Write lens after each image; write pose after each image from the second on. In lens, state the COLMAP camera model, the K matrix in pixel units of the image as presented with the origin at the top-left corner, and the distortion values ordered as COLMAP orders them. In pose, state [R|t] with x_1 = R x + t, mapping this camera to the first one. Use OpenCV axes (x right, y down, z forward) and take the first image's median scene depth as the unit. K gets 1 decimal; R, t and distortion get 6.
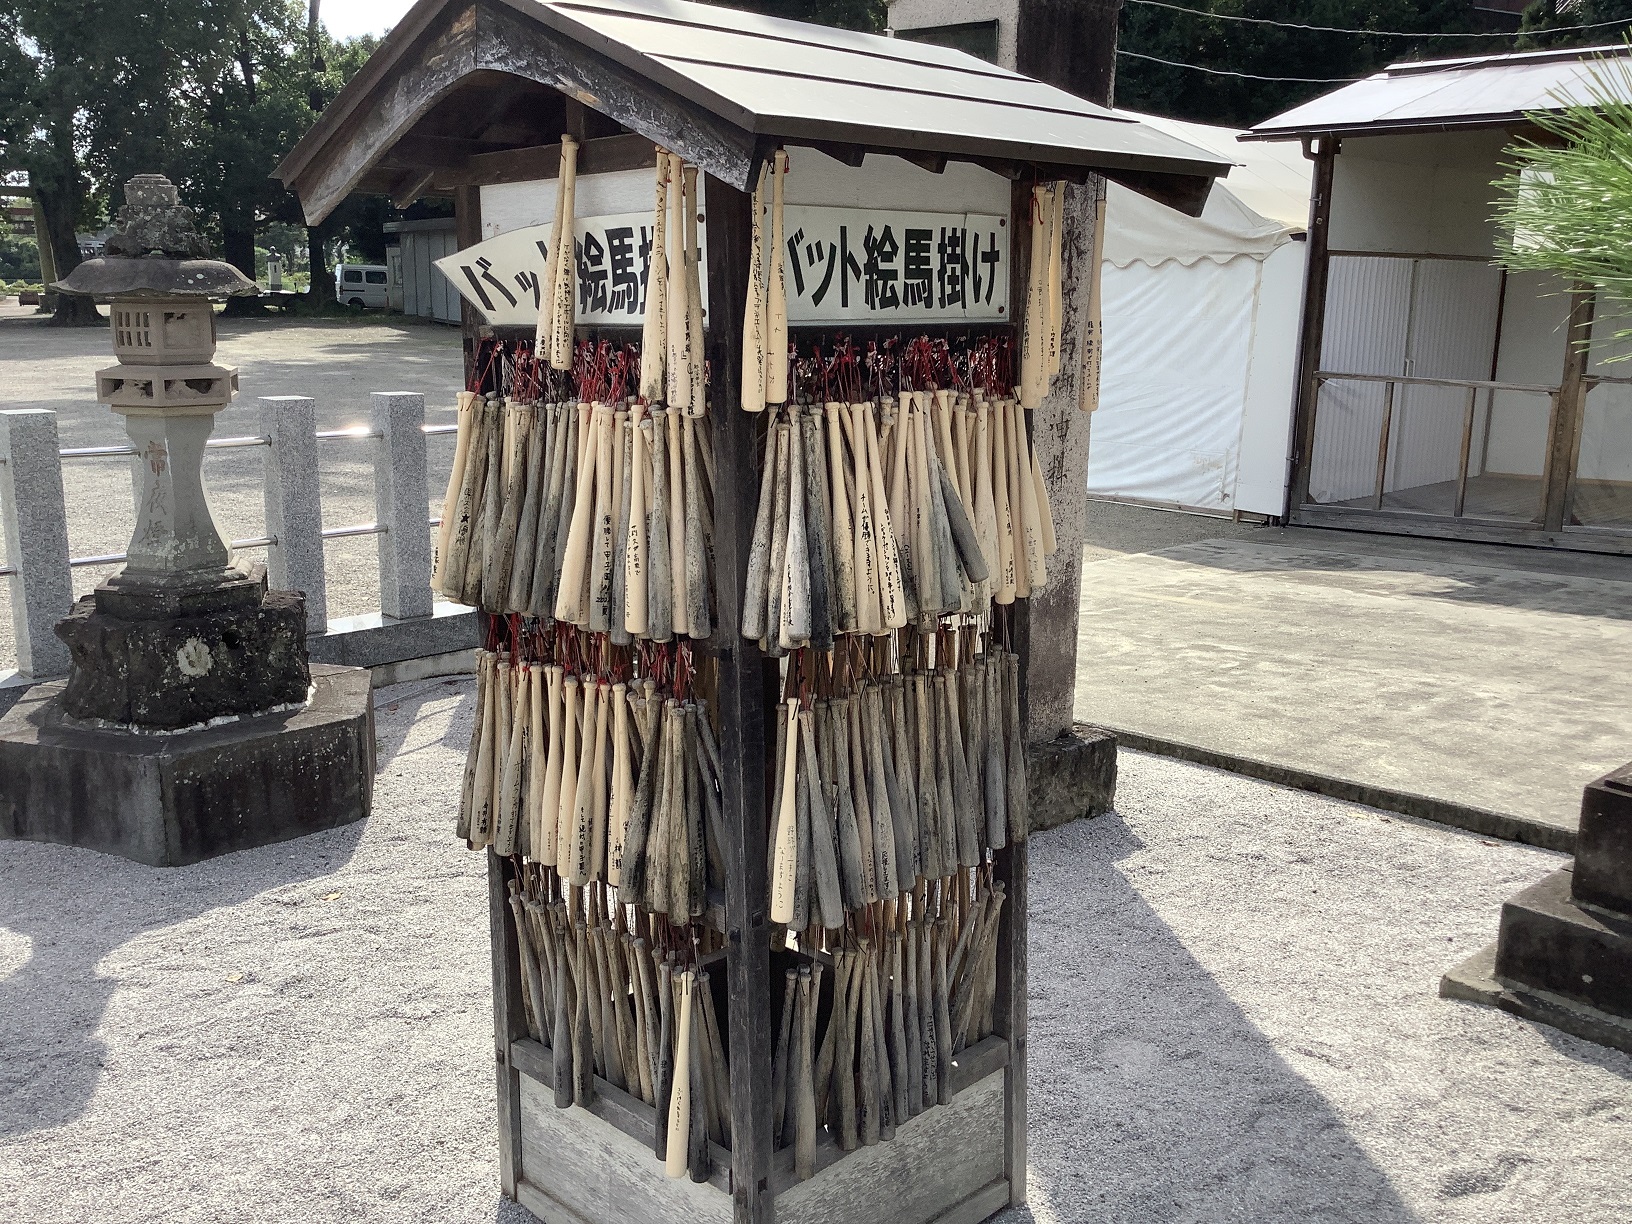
lens RADIAL K [[1481.7, 0, 810.9], [0, 1481.7, 603.0], [0, 0, 1]] dist [-0.004342, 0.006680]
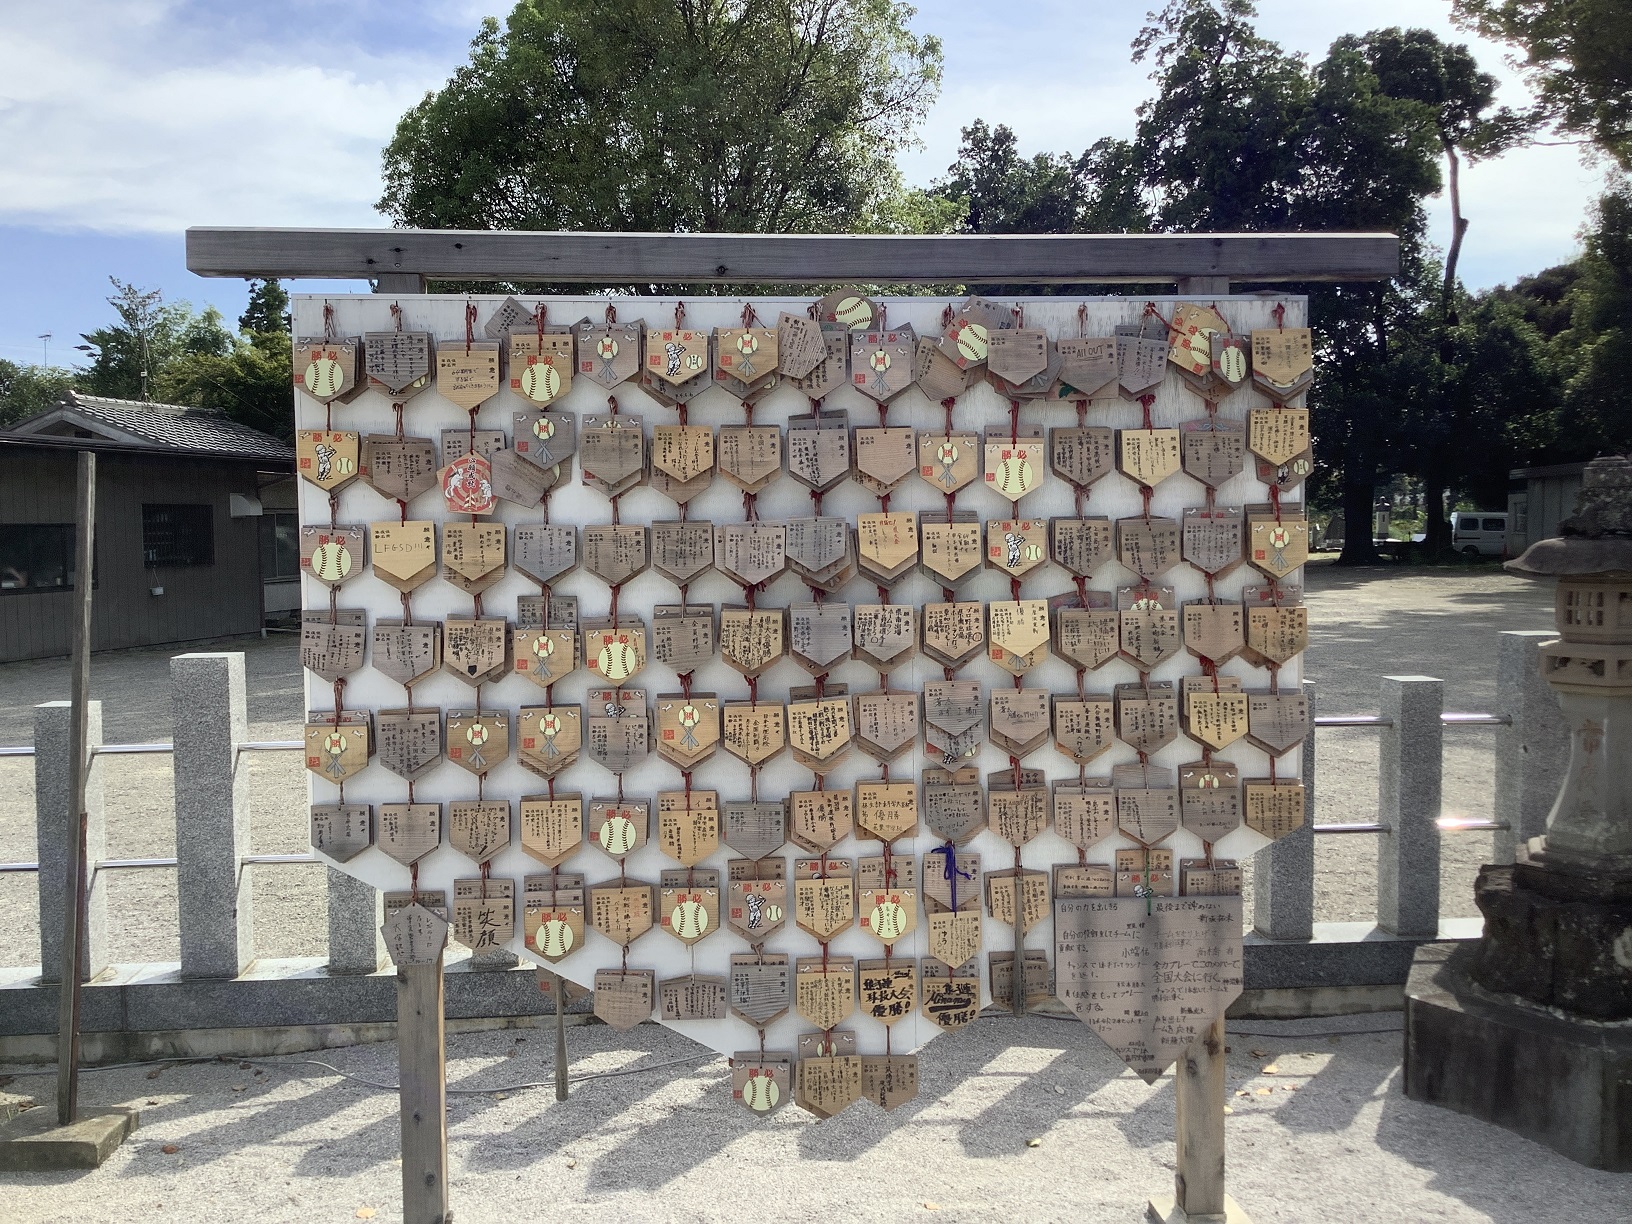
lens RADIAL K [[1481.7, 0, 811.3], [0, 1481.7, 615.5], [0, 0, 1]] dist [-0.004342, 0.006680]
pose [[0.779867, 0.019454, -0.625642, -0.204130], [-0.114687, 0.987037, -0.112267, -0.006316], [0.615349, 0.159307, 0.771989, -0.082514]]
